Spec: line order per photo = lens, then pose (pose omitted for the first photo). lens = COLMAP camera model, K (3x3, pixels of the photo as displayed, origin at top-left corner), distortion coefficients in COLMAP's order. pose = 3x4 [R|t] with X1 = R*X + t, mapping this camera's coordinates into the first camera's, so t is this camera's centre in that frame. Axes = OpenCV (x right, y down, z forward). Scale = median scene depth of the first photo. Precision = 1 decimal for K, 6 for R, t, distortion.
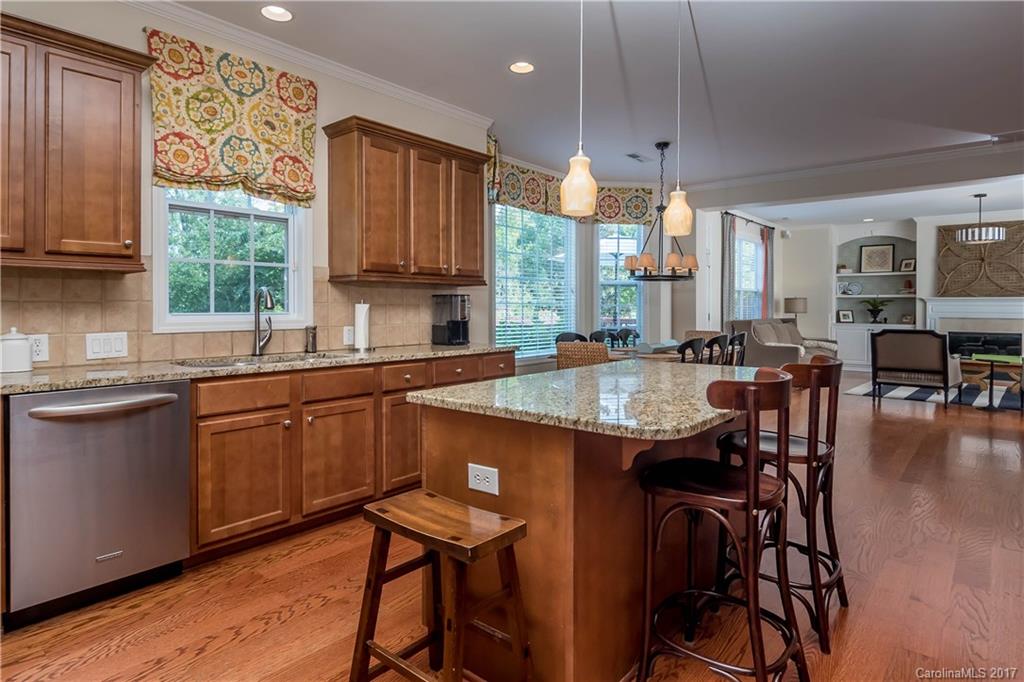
lens RADIAL K [[572.3, 0, 509.0], [0, 572.3, 312.2], [0, 0, 1]] dist [0.002102, -0.000605]
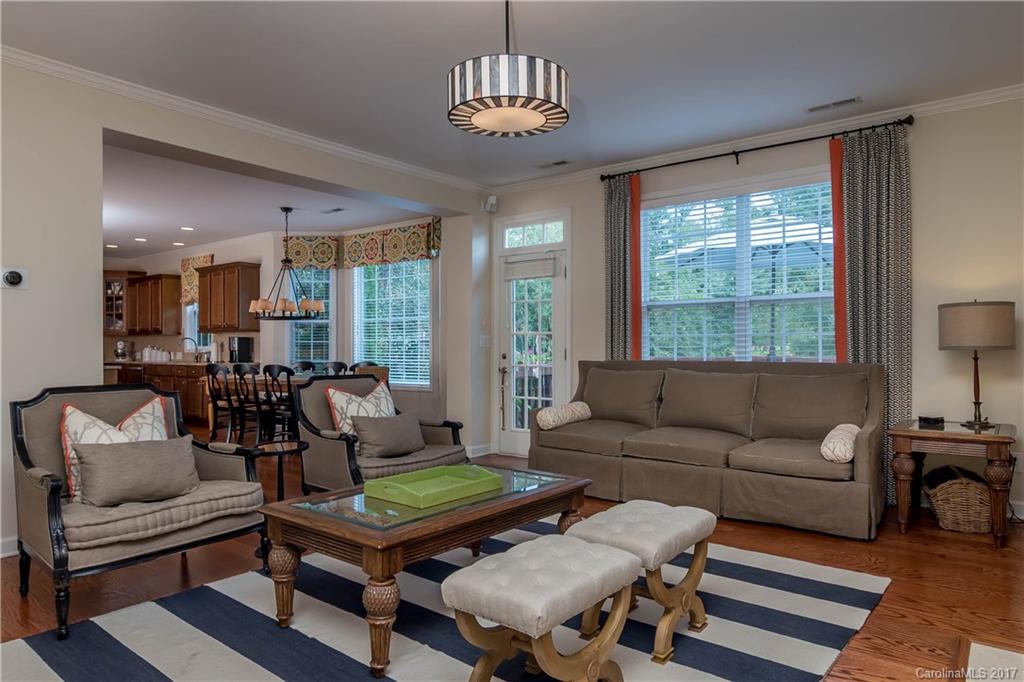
lens RADIAL K [[649.3, 0, 512.2], [0, 649.3, 338.1], [0, 0, 1]] dist [0.005443, -0.000840]
pose [[0.056995, -0.013045, -0.998289, 0.952718], [-0.002074, 0.999911, -0.013185, 0.000164], [0.998372, 0.002822, 0.056963, 0.795208]]
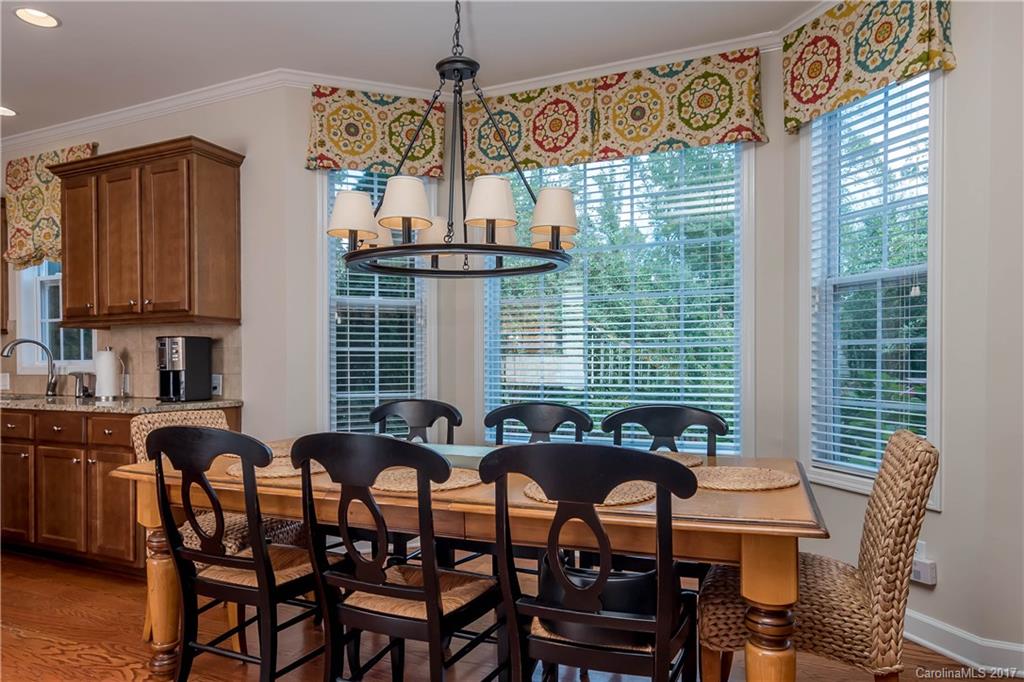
lens RADIAL K [[625.7, 0, 524.3], [0, 625.7, 367.3], [0, 0, 1]] dist [-0.002242, 0.002237]
pose [[0.296532, 0.006160, -0.955003, 0.371459], [-0.003404, 0.999980, 0.005393, 0.001898], [0.955017, 0.001652, 0.296547, 0.523908]]
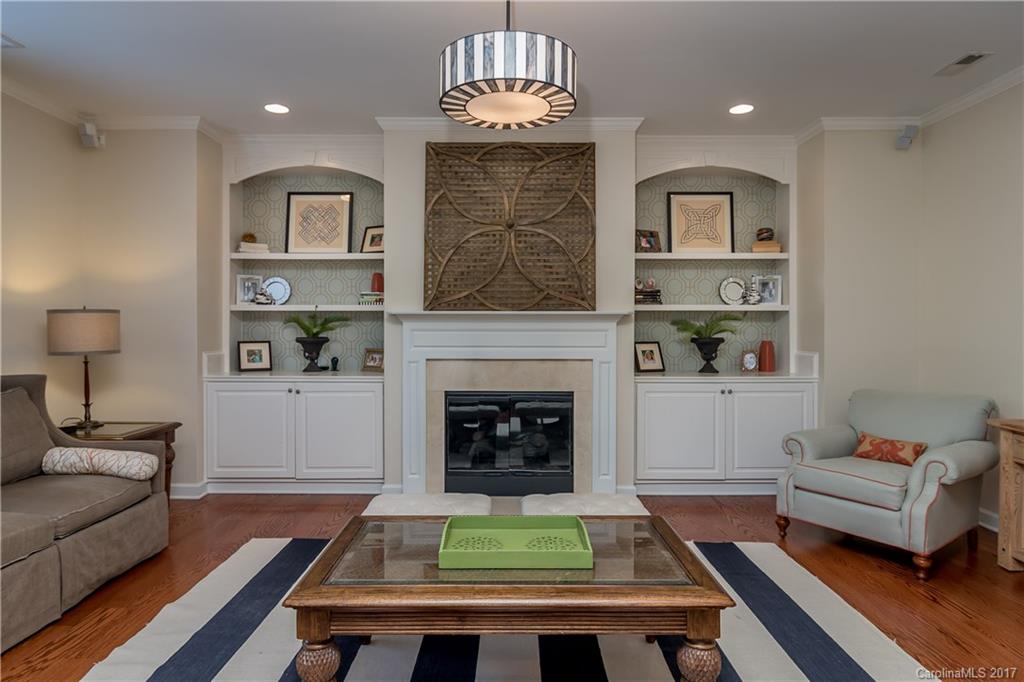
lens RADIAL K [[602.8, 0, 497.8], [0, 602.8, 333.9], [0, 0, 1]] dist [0.000724, 0.001294]
pose [[0.767992, -0.012439, 0.640339, 0.511638], [0.008752, 0.999922, 0.008928, -0.012829], [-0.640400, -0.001252, 0.768041, 0.632666]]
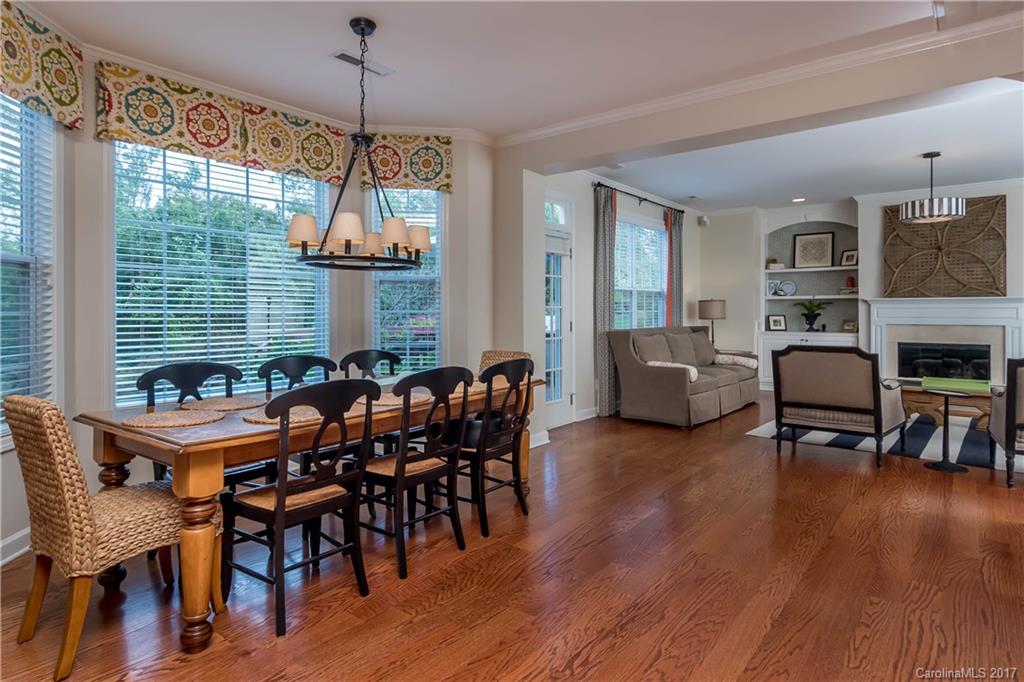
lens RADIAL K [[571.3, 0, 516.0], [0, 571.3, 313.7], [0, 0, 1]] dist [0.003789, 0.001398]
pose [[0.999270, -0.006071, 0.037726, 0.223479], [0.006290, 0.999964, -0.005670, -0.003682], [-0.037690, 0.005904, 0.999272, 0.248016]]
